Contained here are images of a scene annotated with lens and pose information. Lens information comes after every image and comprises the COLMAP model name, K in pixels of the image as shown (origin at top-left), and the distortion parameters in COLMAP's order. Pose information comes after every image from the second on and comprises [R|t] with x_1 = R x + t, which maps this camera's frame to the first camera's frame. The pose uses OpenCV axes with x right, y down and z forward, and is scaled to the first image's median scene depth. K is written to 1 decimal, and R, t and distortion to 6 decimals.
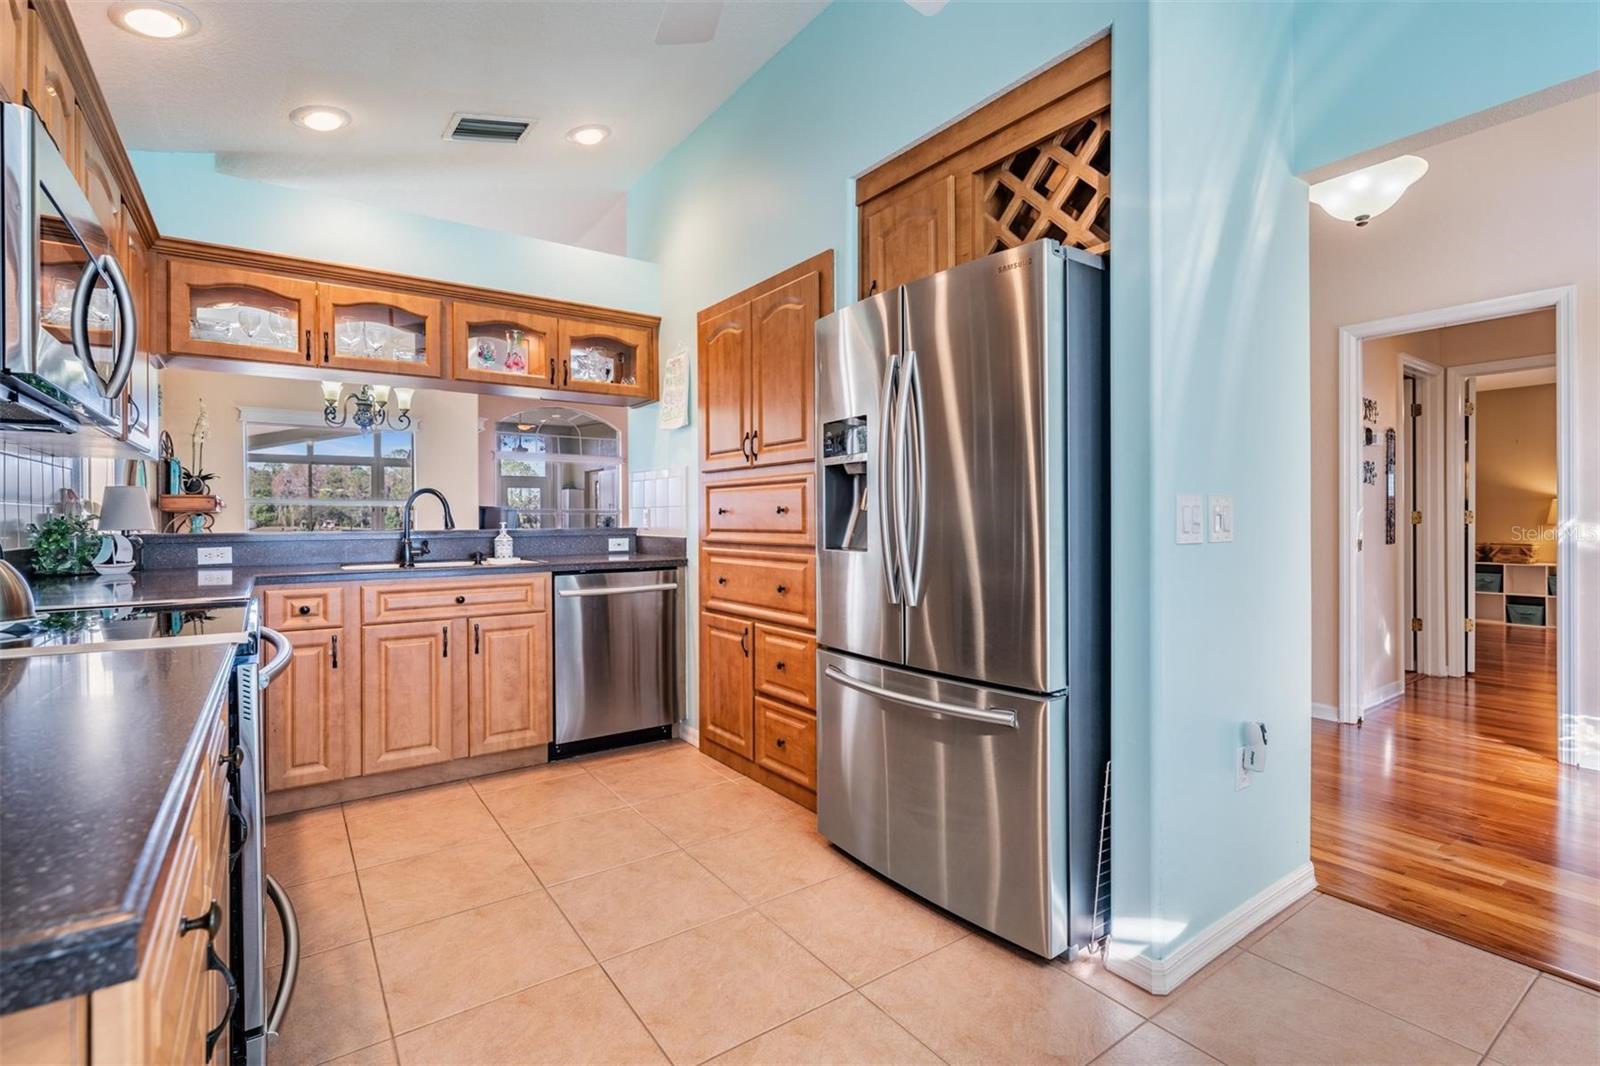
lens RADIAL K [[742.2, 0, 795.2], [0, 742.2, 521.7], [0, 0, 1]] dist [0.009603, -0.001201]
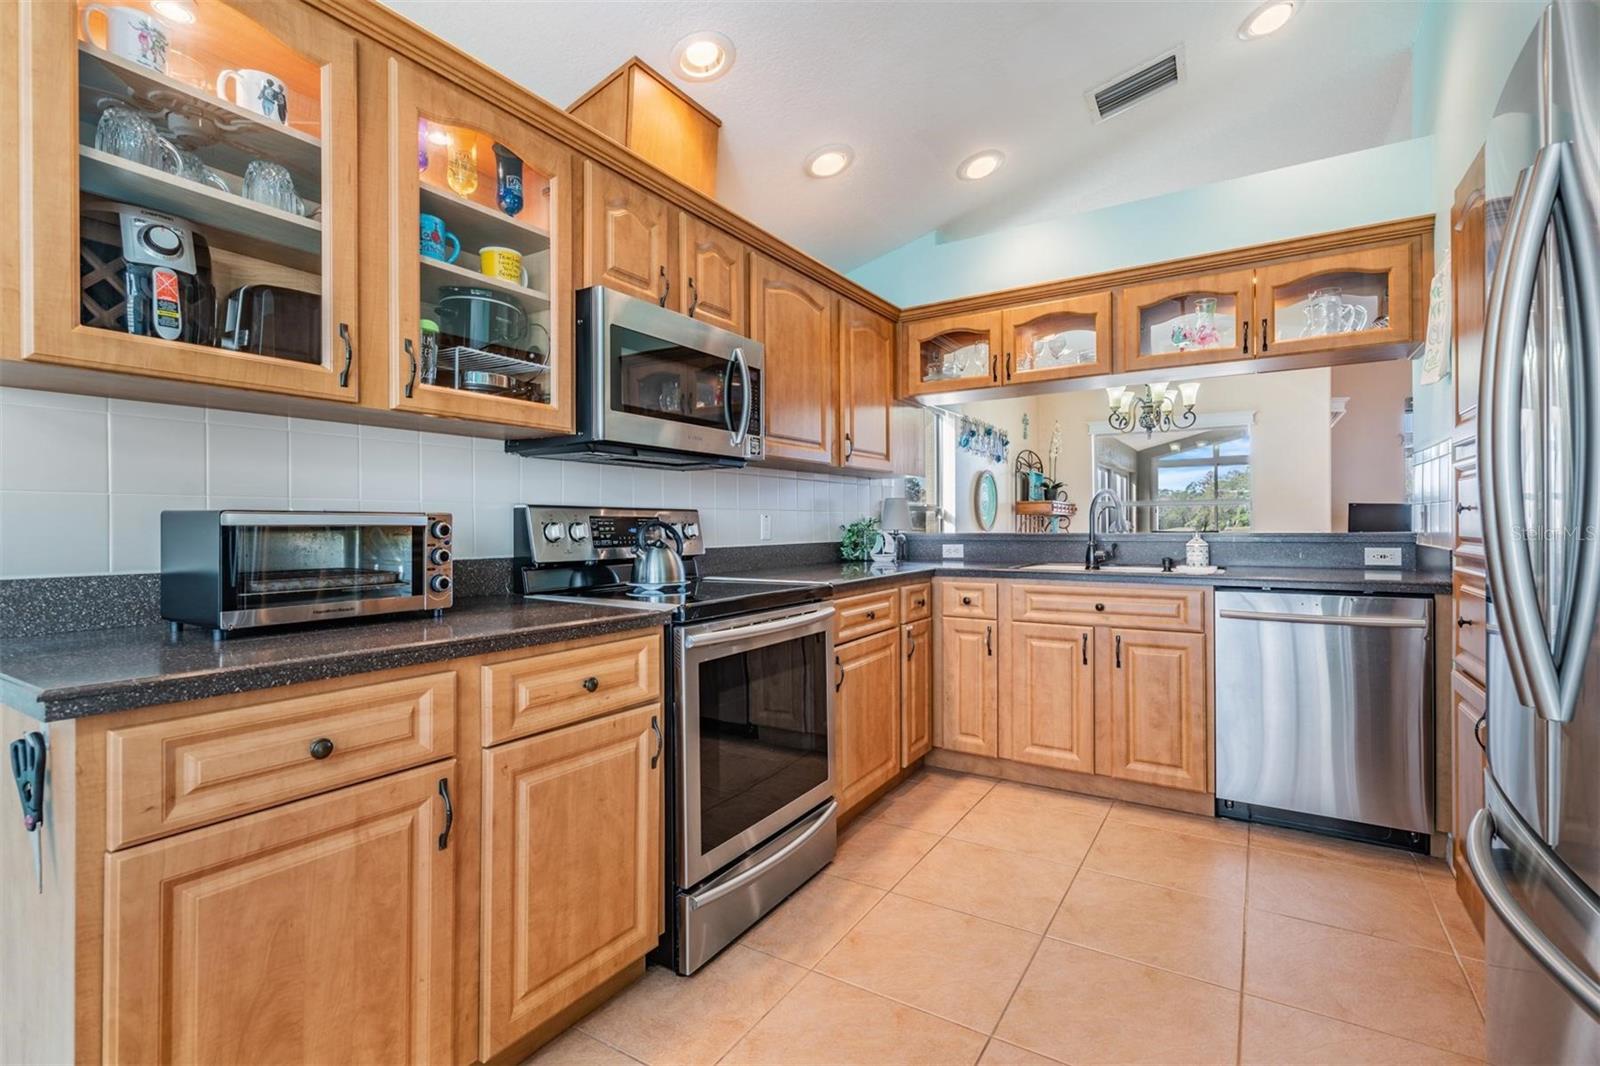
lens RADIAL K [[742.2, 0, 797.4], [0, 742.2, 529.1], [0, 0, 1]] dist [0.009603, -0.001201]
pose [[0.385873, 0.008683, -0.922511, 0.266483], [0.000436, 0.999954, 0.009594, -0.003277], [0.922552, -0.004104, 0.385852, 0.277482]]
